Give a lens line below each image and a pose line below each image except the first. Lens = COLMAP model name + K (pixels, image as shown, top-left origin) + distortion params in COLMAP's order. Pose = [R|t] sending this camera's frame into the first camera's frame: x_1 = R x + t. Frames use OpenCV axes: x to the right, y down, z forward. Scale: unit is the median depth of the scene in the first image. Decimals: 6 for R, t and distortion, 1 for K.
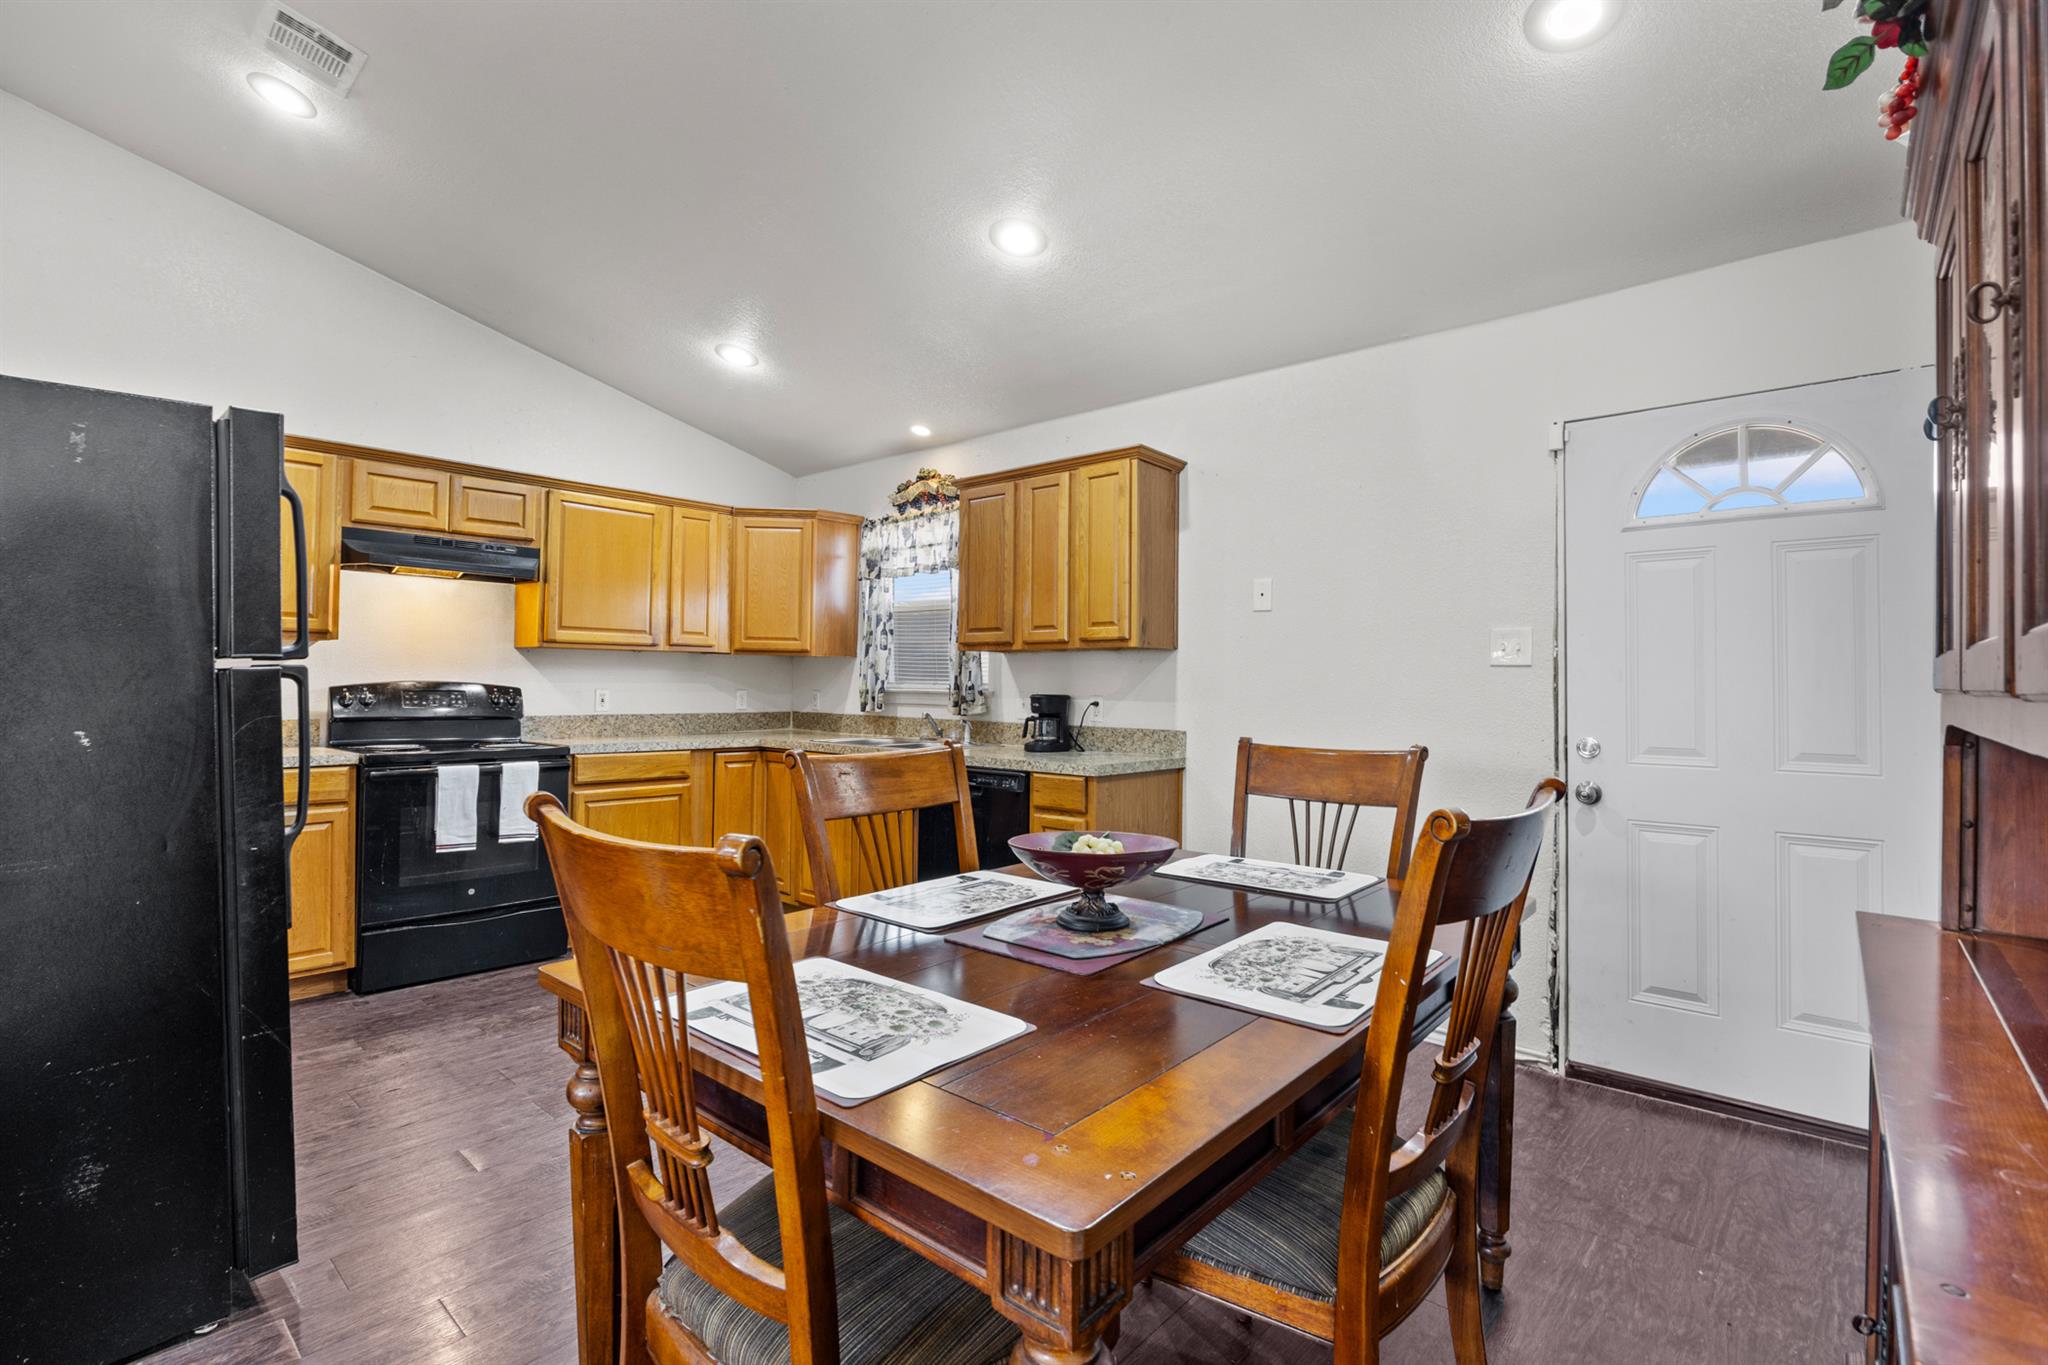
lens RADIAL K [[933.9, 0, 1024.5], [0, 933.9, 662.5], [0, 0, 1]] dist [-0.021934, 0.000079]
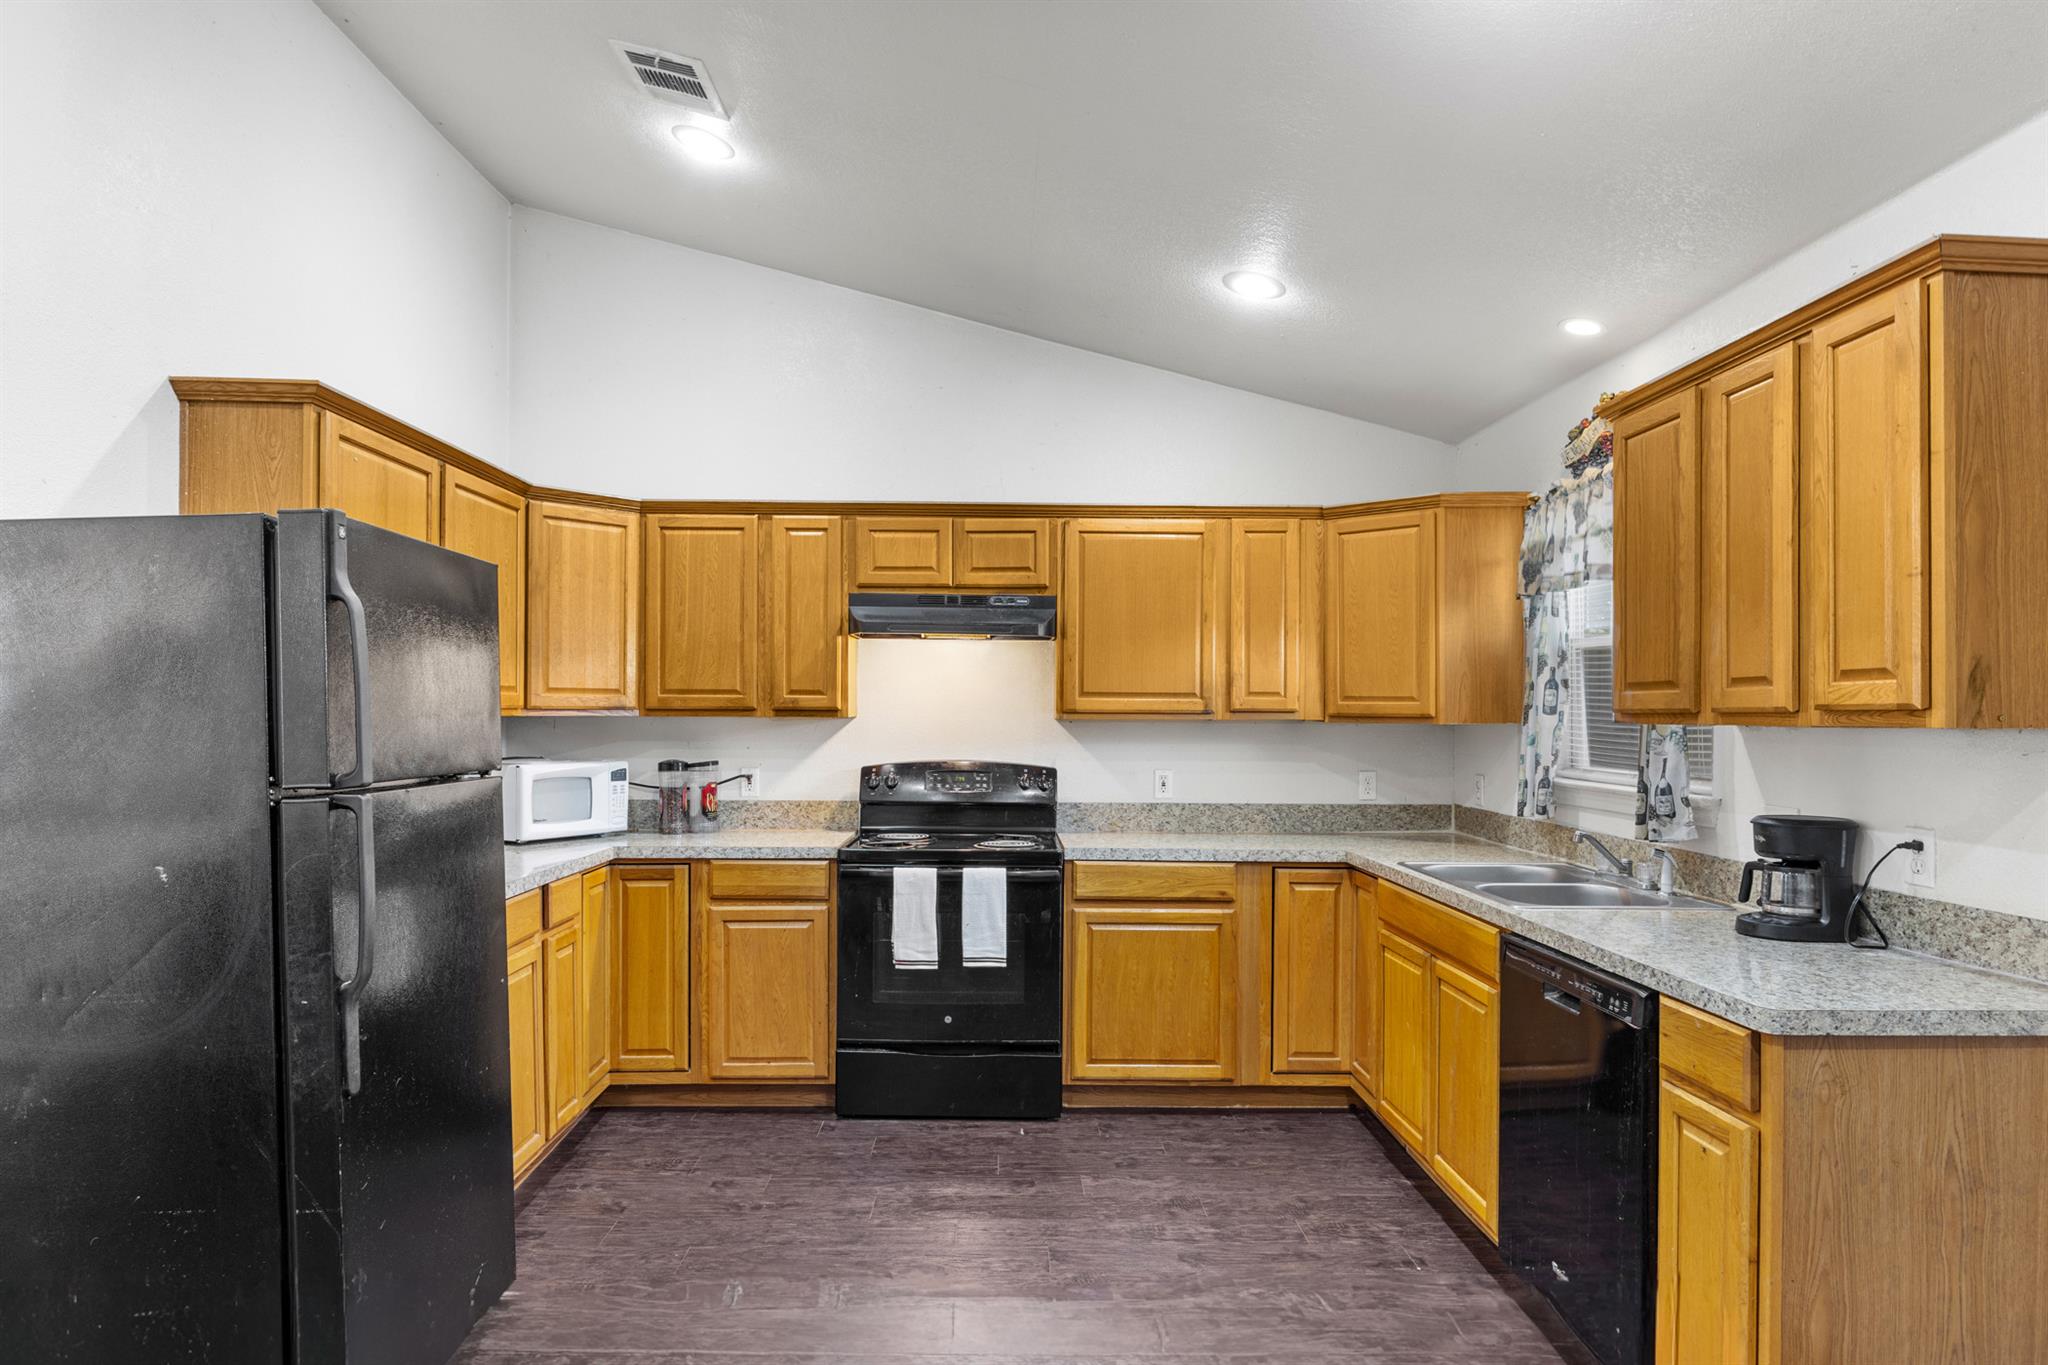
lens RADIAL K [[1157.6, 0, 1018.5], [0, 1157.6, 708.9], [0, 0, 1]] dist [-0.004673, -0.001344]
pose [[0.678291, -0.009479, -0.734732, 0.176070], [0.017613, 0.999839, 0.003361, -0.028178], [0.734582, -0.015220, 0.678349, 0.286151]]
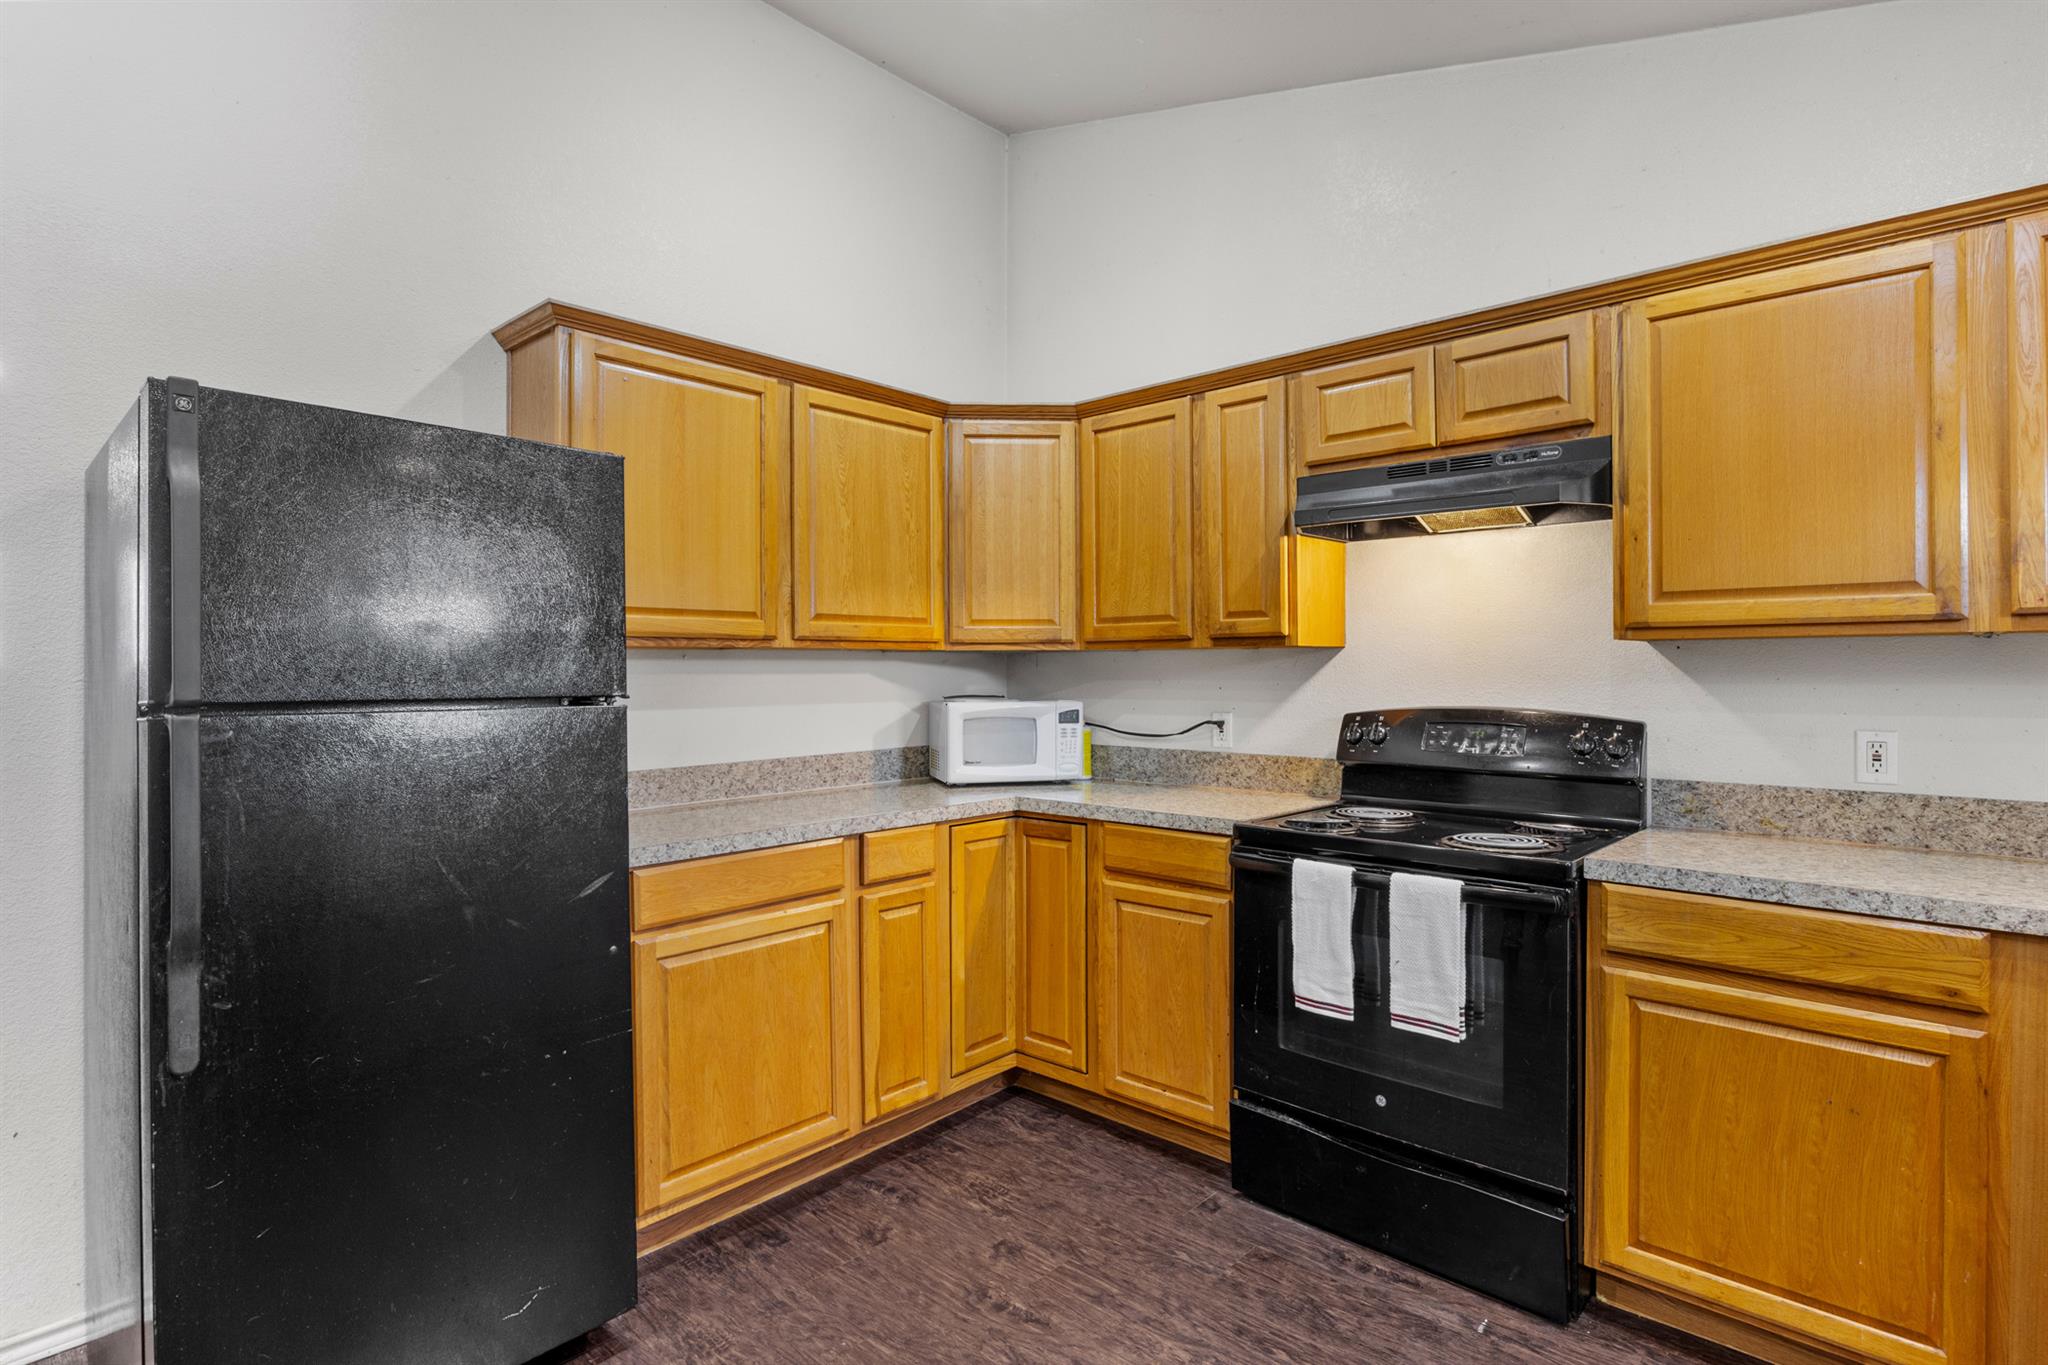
lens RADIAL K [[1013.1, 0, 1029.0], [0, 1013.1, 668.0], [0, 0, 1]] dist [-0.009212, -0.000393]
pose [[-0.007410, -0.014282, -0.999871, 0.000222], [0.024358, 0.999599, -0.014459, -0.002241], [0.999676, -0.024462, -0.007059, 0.666633]]
